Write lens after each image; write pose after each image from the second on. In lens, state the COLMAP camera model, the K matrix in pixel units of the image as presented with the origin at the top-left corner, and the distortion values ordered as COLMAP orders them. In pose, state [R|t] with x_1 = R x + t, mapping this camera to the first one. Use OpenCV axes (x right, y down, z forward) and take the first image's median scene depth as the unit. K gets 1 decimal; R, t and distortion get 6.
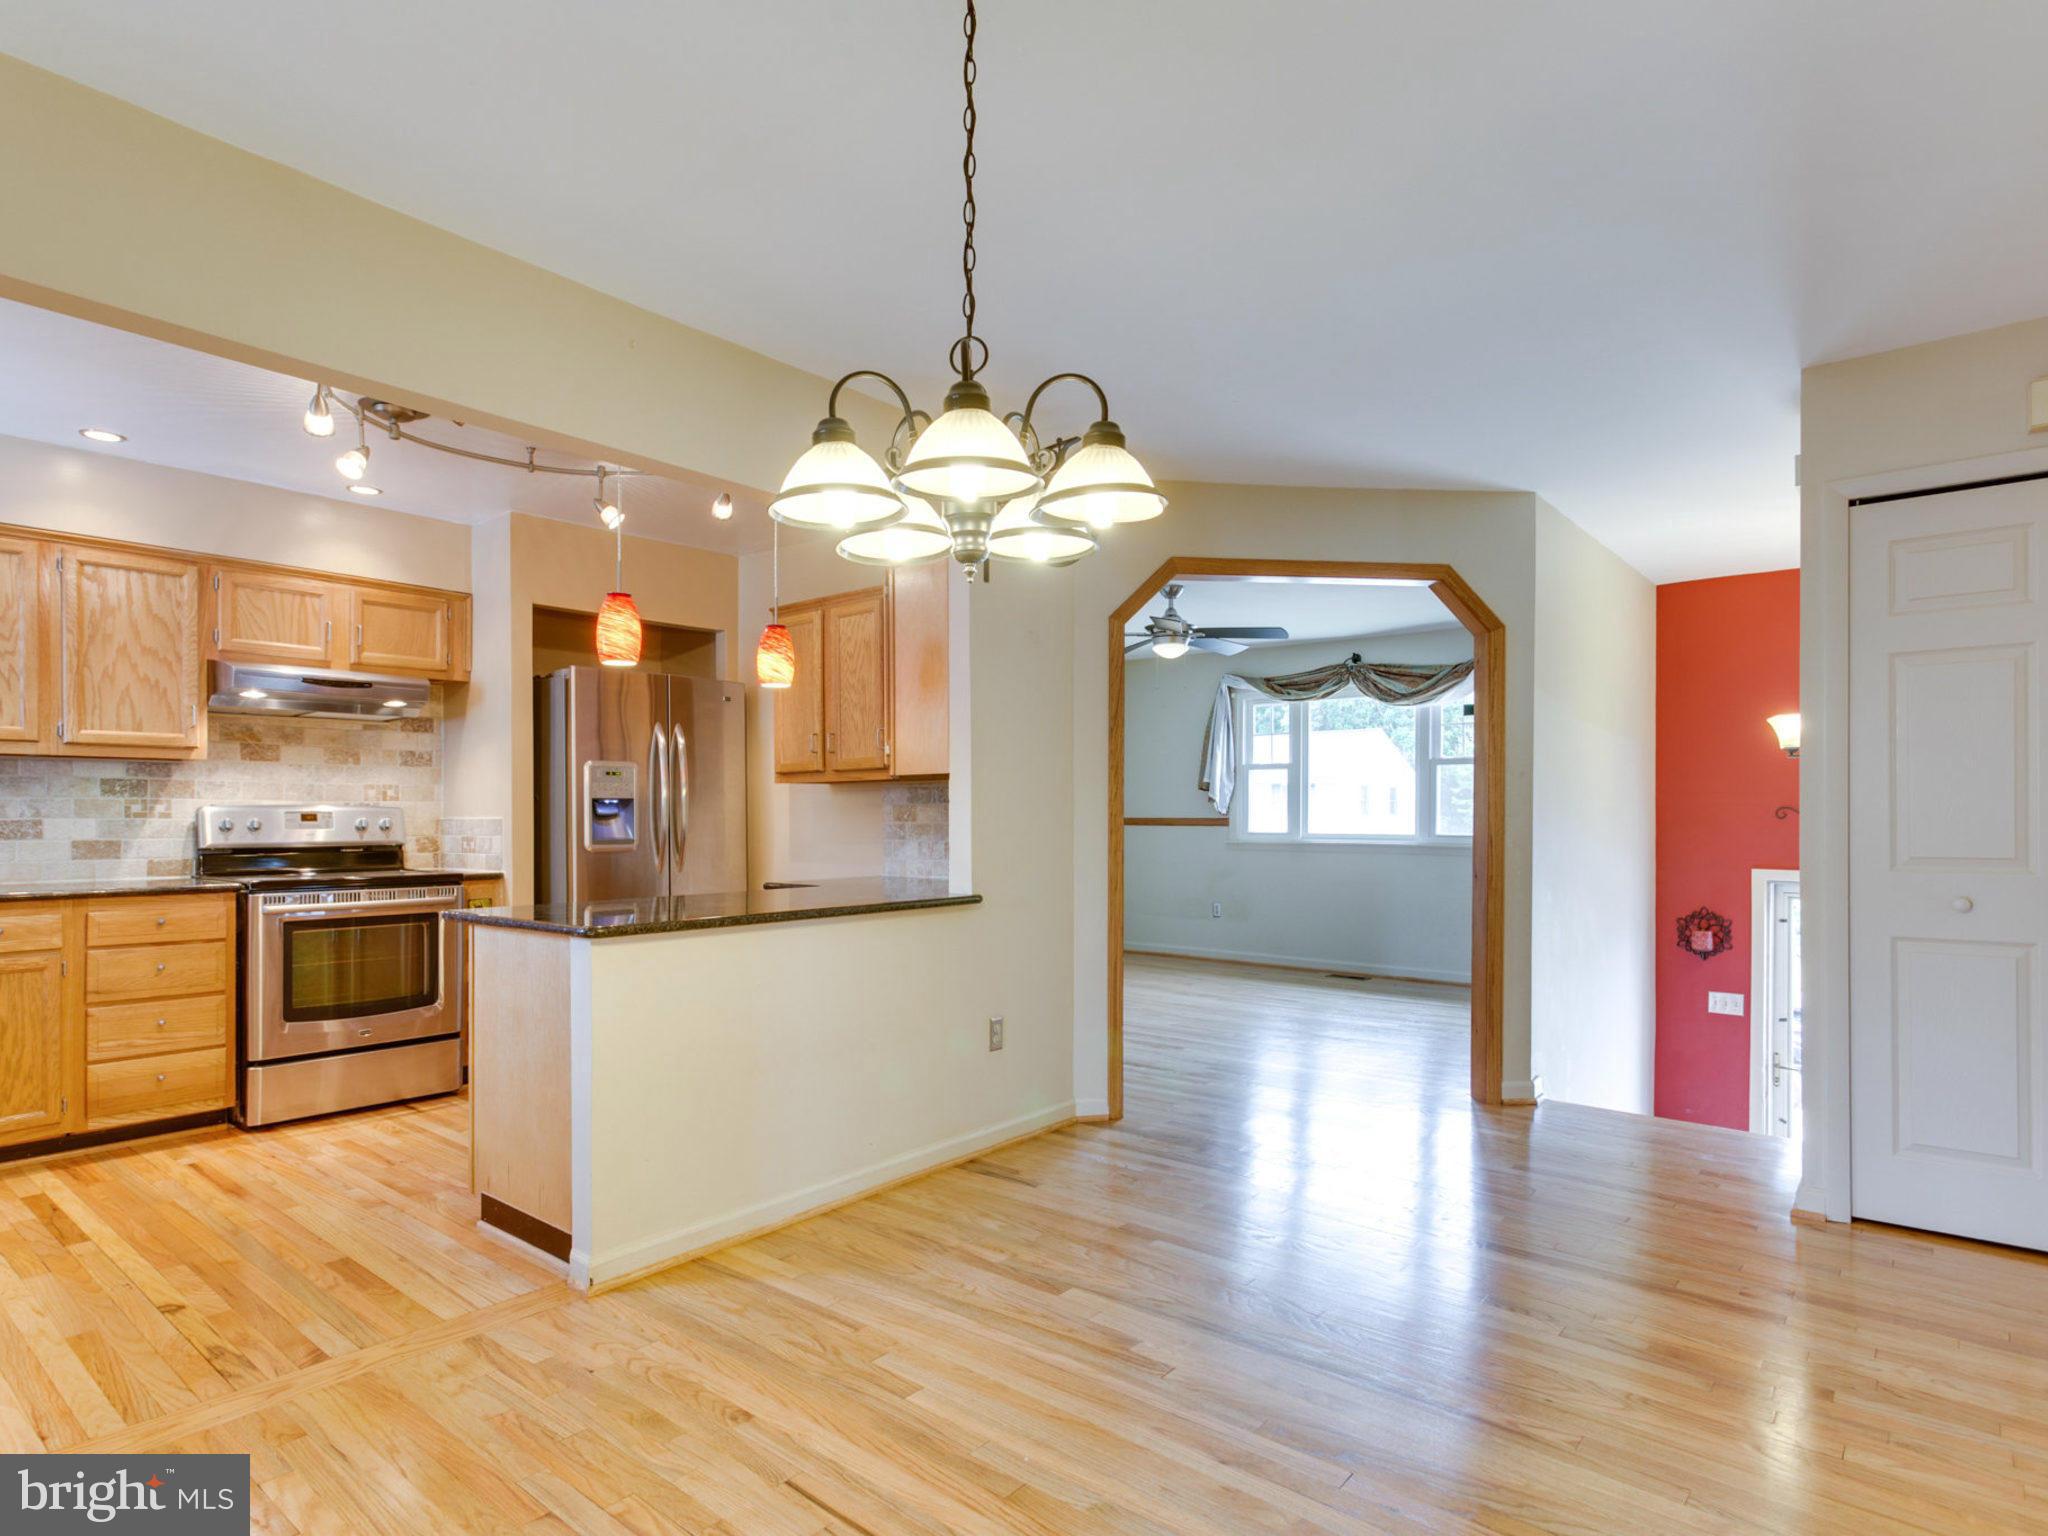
lens RADIAL K [[1123.7, 0, 1017.5], [0, 1123.7, 813.8], [0, 0, 1]] dist [-0.000876, -0.000036]
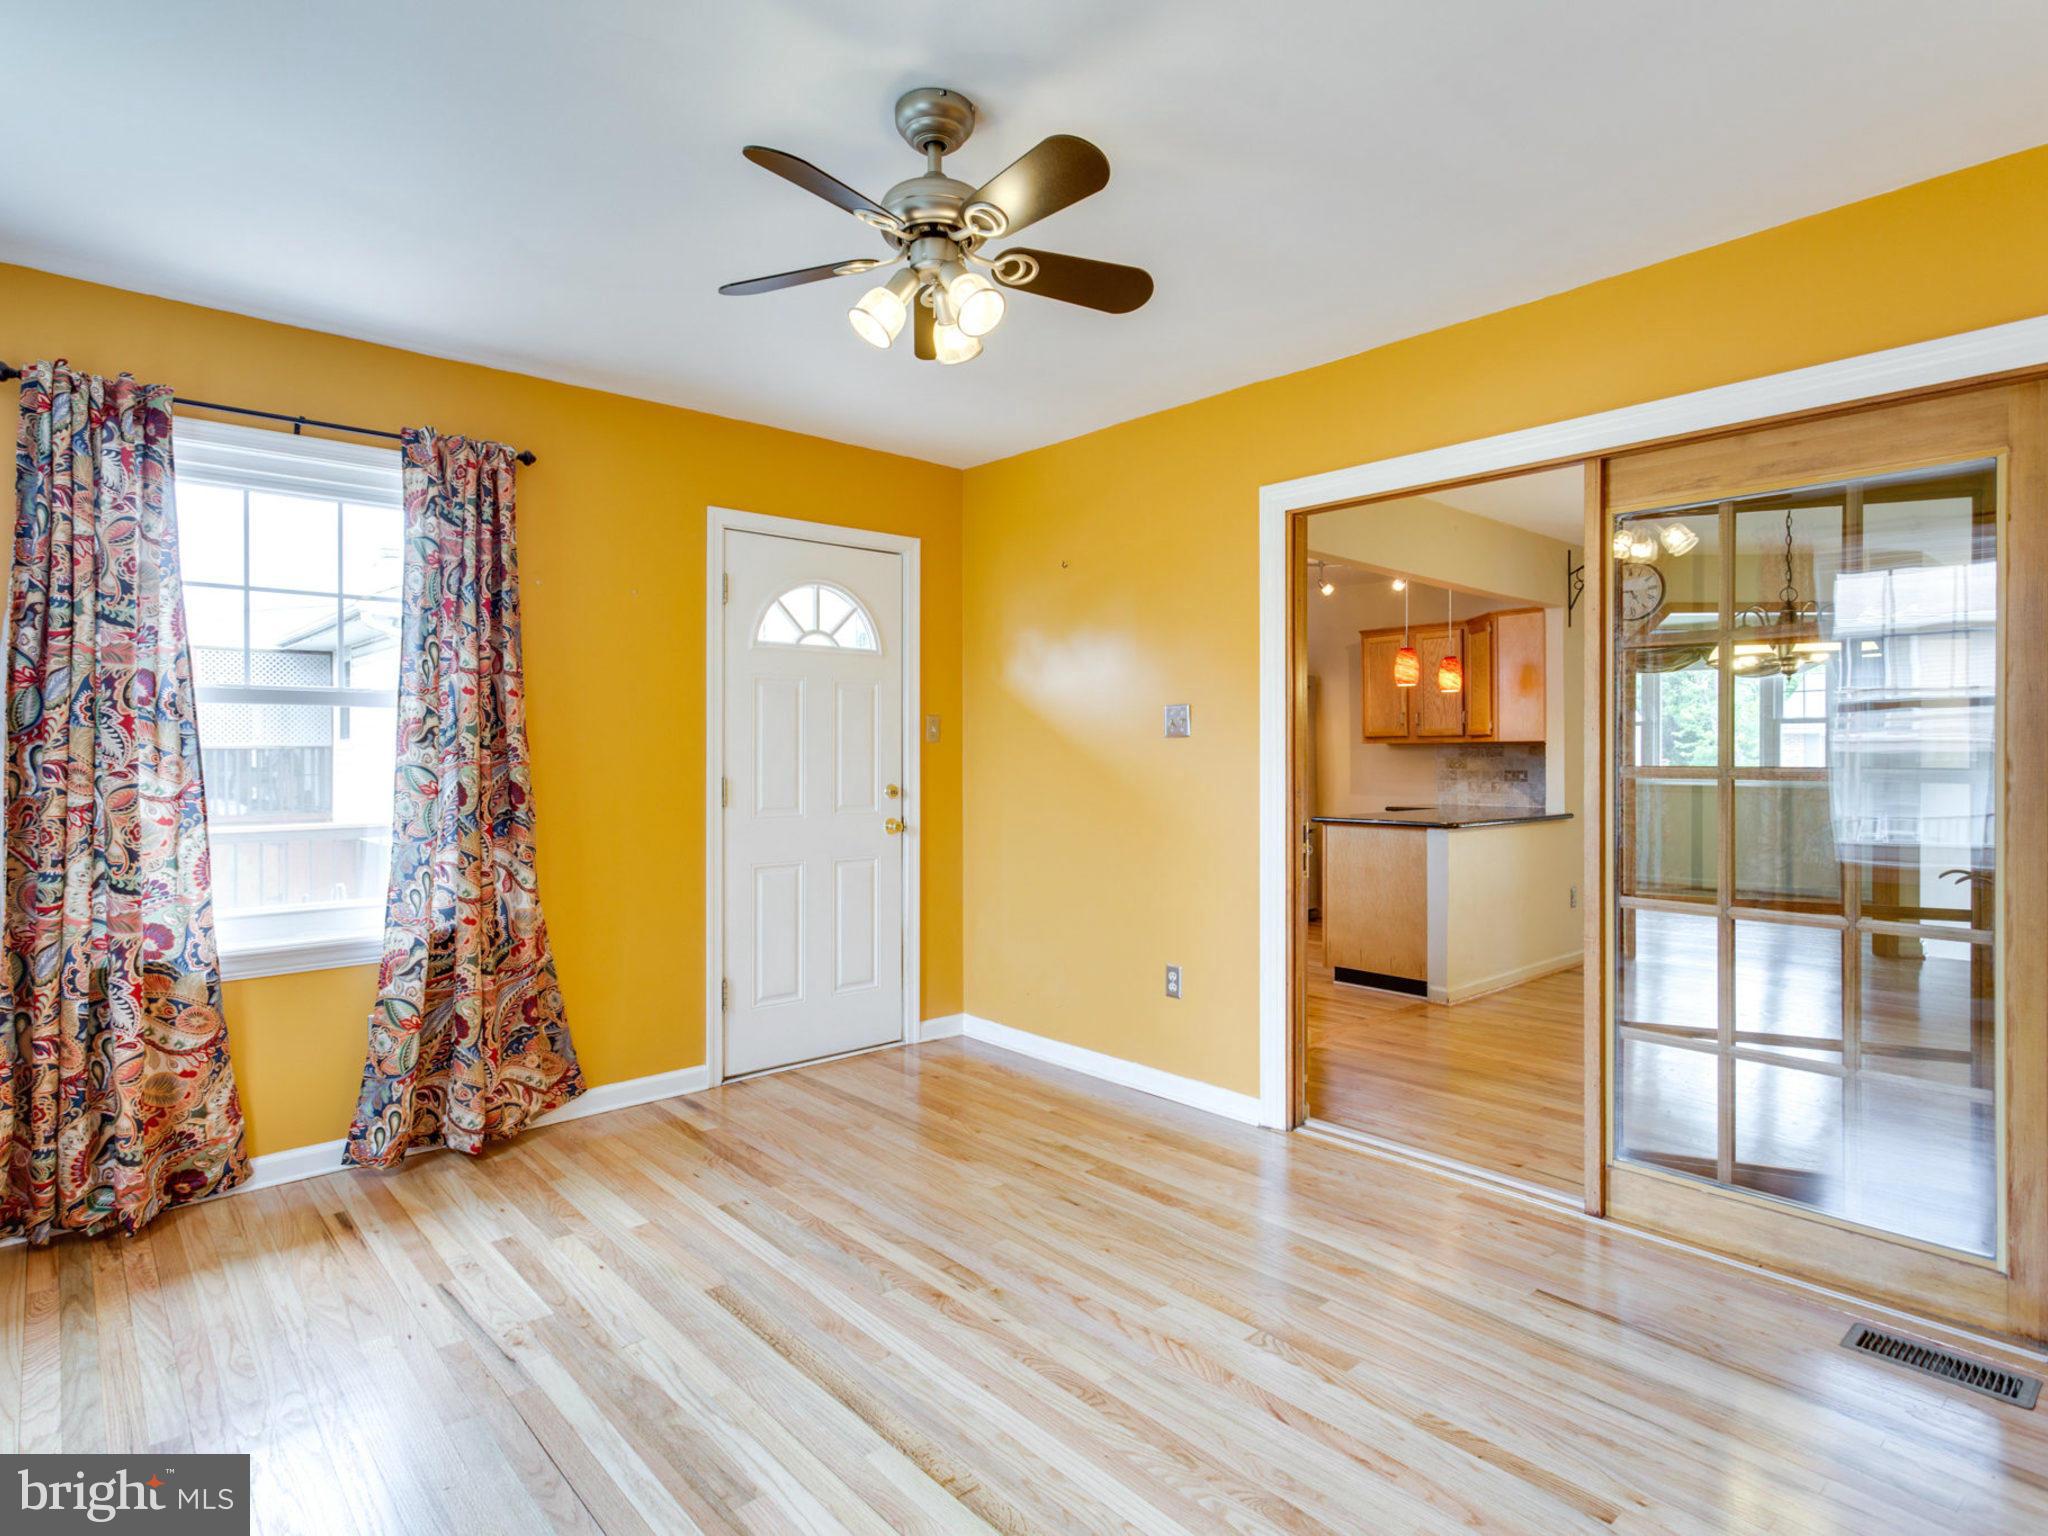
lens RADIAL K [[1096.5, 0, 1014.5], [0, 1096.5, 752.2], [0, 0, 1]] dist [0.001387, 0.000032]
pose [[0.988241, 0.000350, -0.152902, -0.534435], [-0.000862, 0.999994, -0.003282, -0.011779], [0.152900, 0.003375, 0.988236, -0.663319]]
